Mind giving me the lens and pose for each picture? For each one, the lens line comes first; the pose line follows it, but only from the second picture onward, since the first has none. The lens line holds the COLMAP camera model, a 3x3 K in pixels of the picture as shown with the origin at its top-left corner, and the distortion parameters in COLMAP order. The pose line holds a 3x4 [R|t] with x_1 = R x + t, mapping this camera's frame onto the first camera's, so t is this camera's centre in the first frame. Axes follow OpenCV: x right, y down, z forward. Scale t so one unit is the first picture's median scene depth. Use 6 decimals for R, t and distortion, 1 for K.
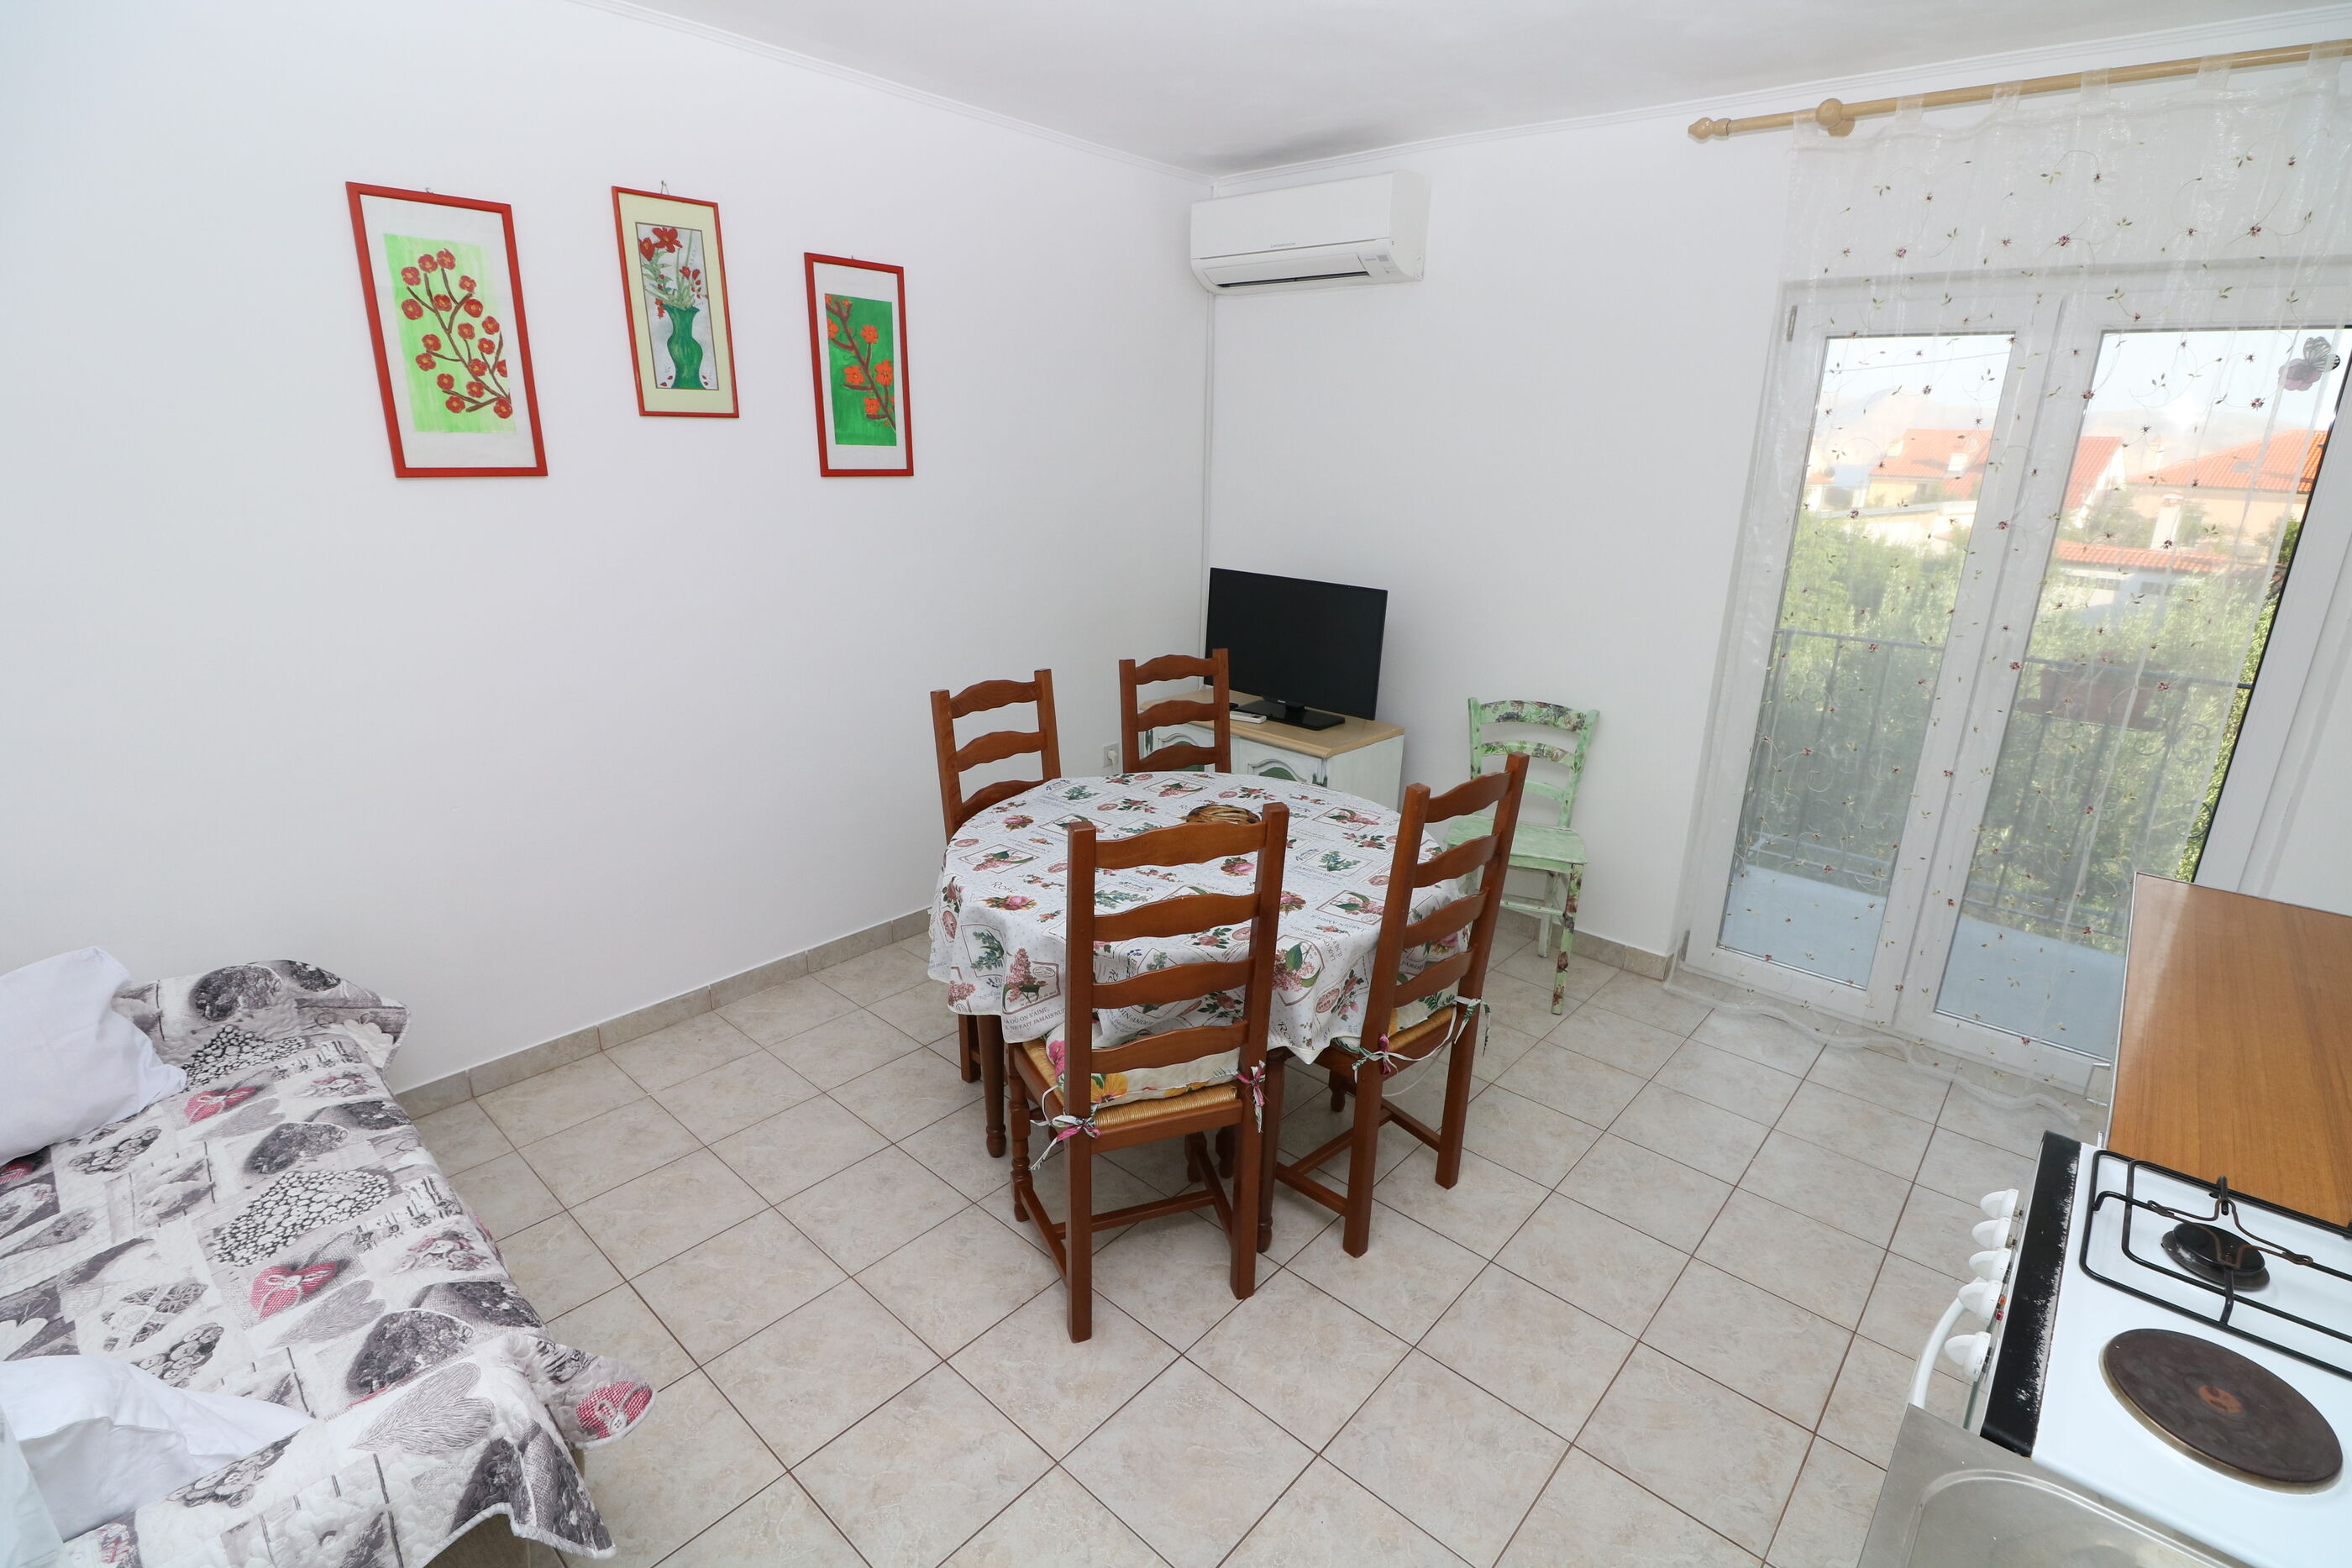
lens RADIAL K [[1098.5, 0, 1195.5], [0, 1098.5, 789.5], [0, 0, 1]] dist [-0.012128, -0.005143]
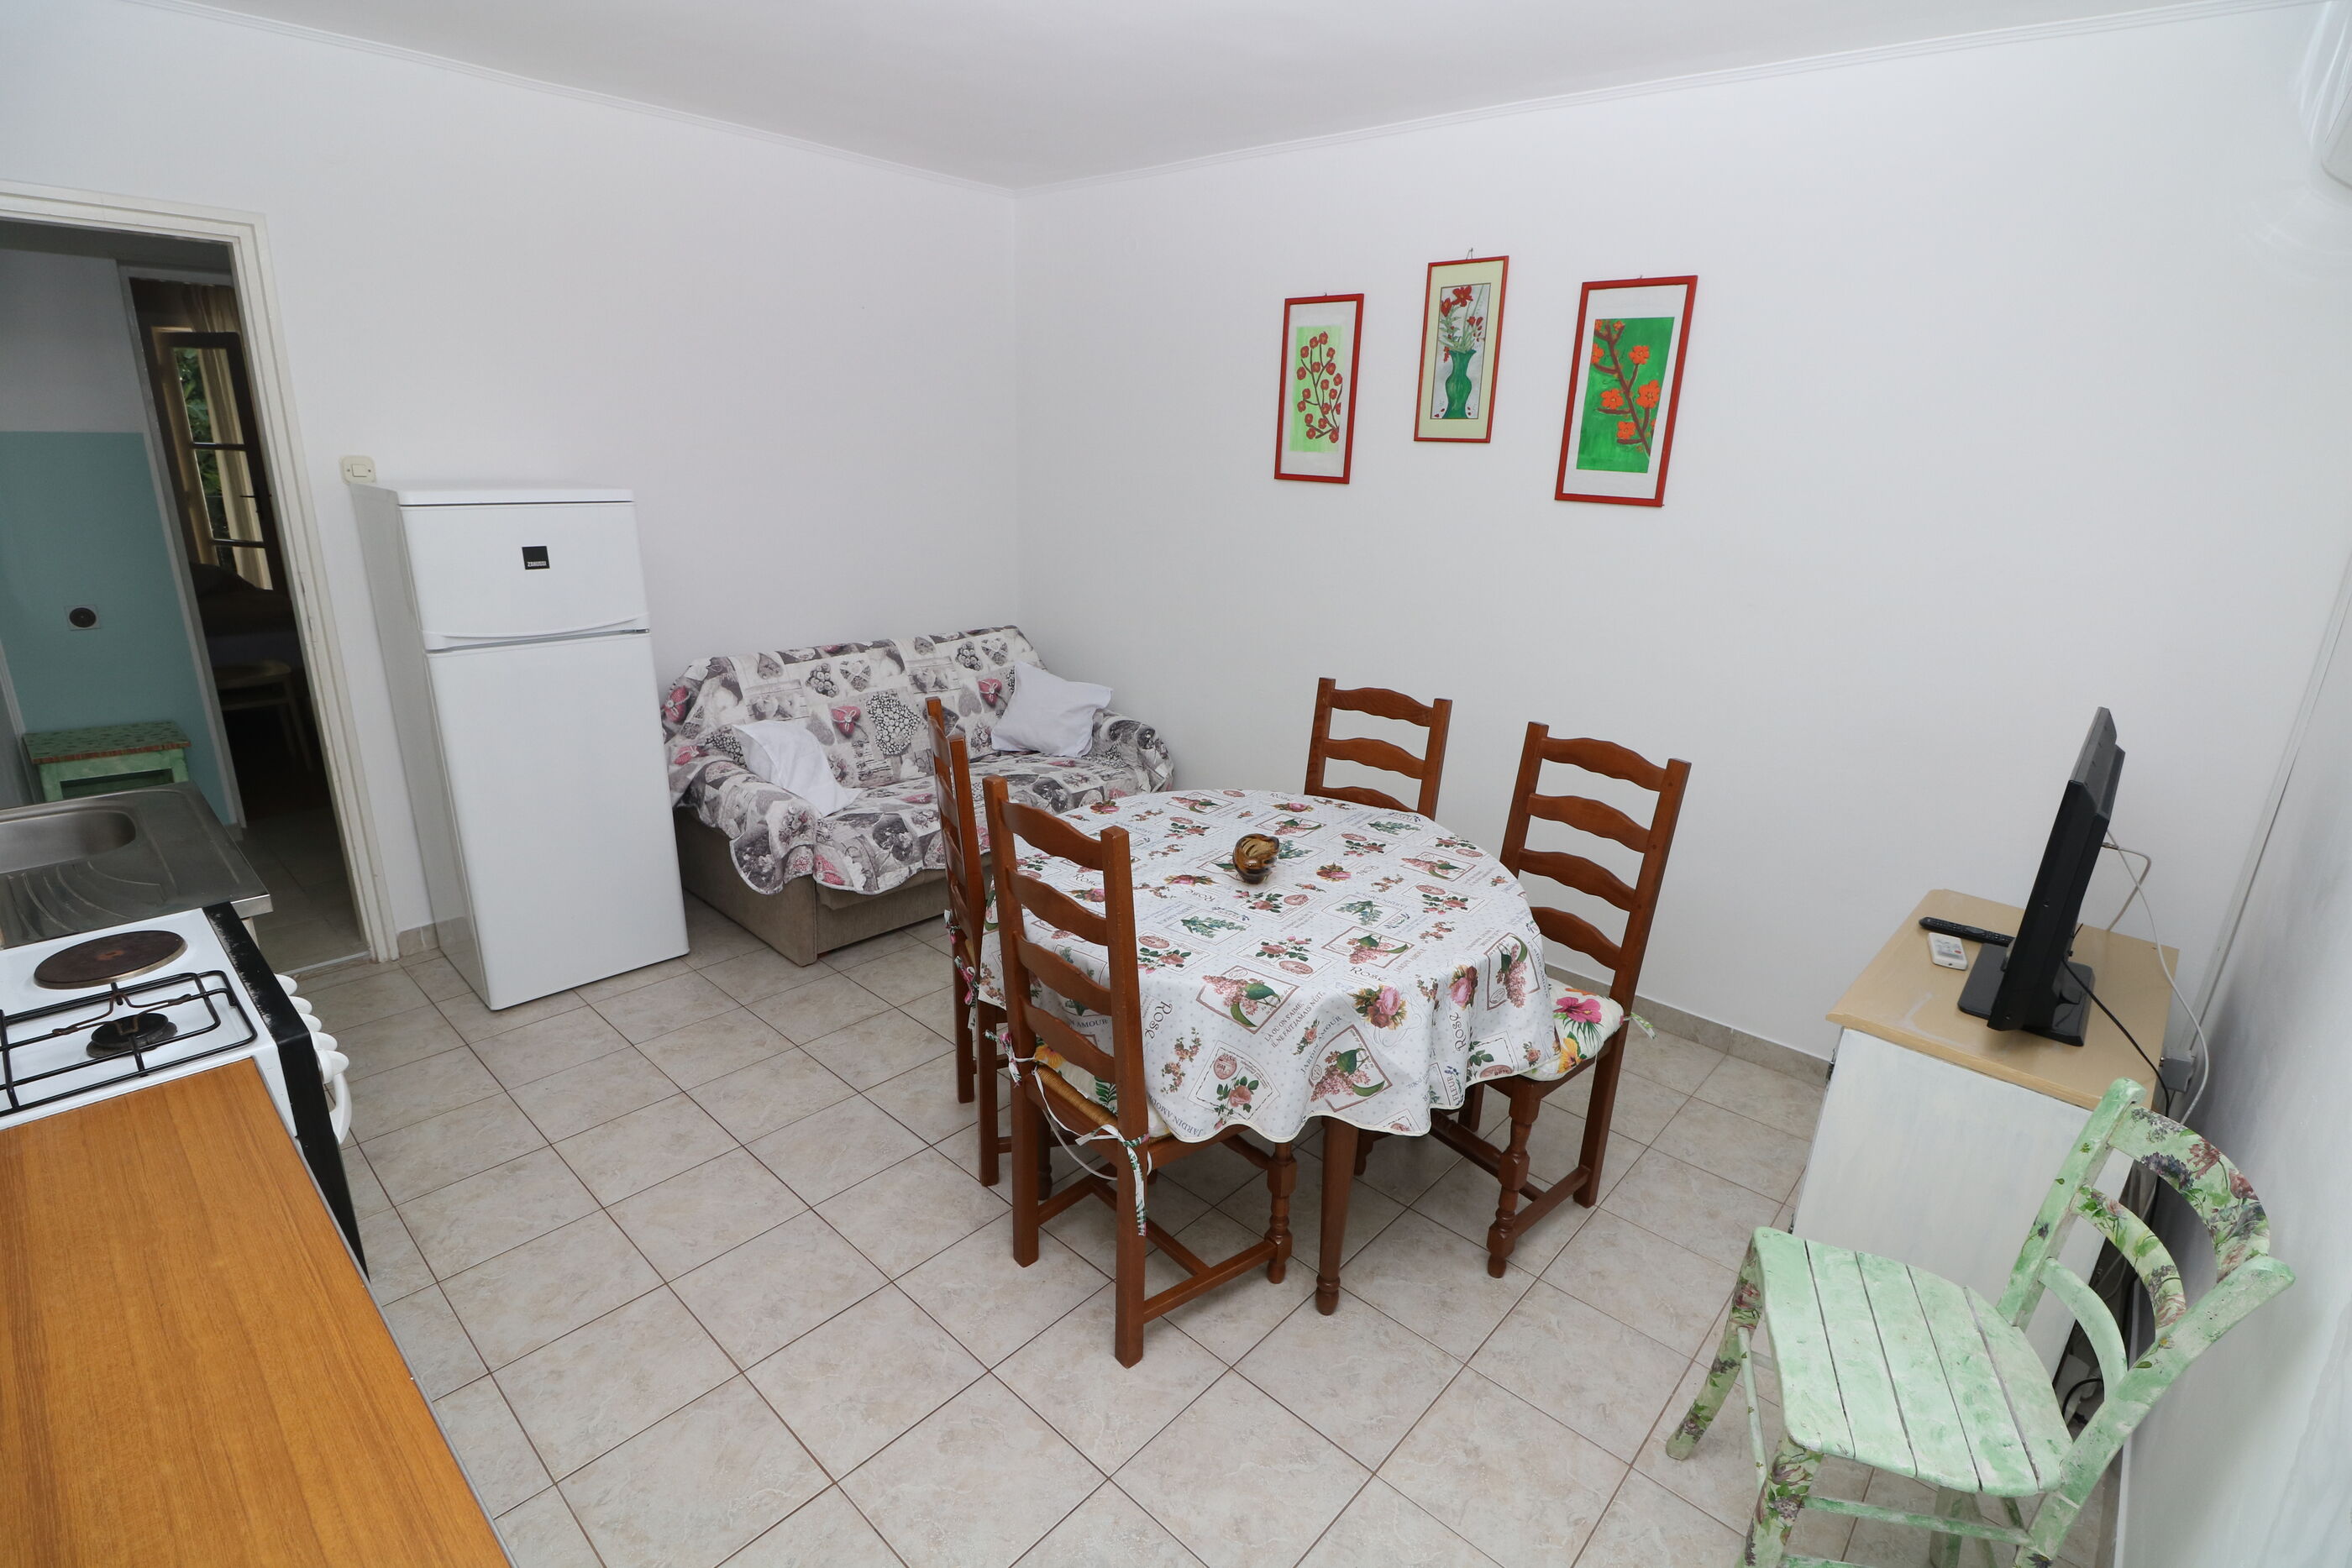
lens RADIAL K [[1098.5, 0, 1194.5], [0, 1098.5, 788.4], [0, 0, 1]] dist [-0.012128, -0.005143]
pose [[-0.020203, 0.273482, -0.961665, 0.872304], [-0.339819, 0.902720, 0.263857, -0.239104], [0.940274, 0.332122, 0.074697, 0.840625]]
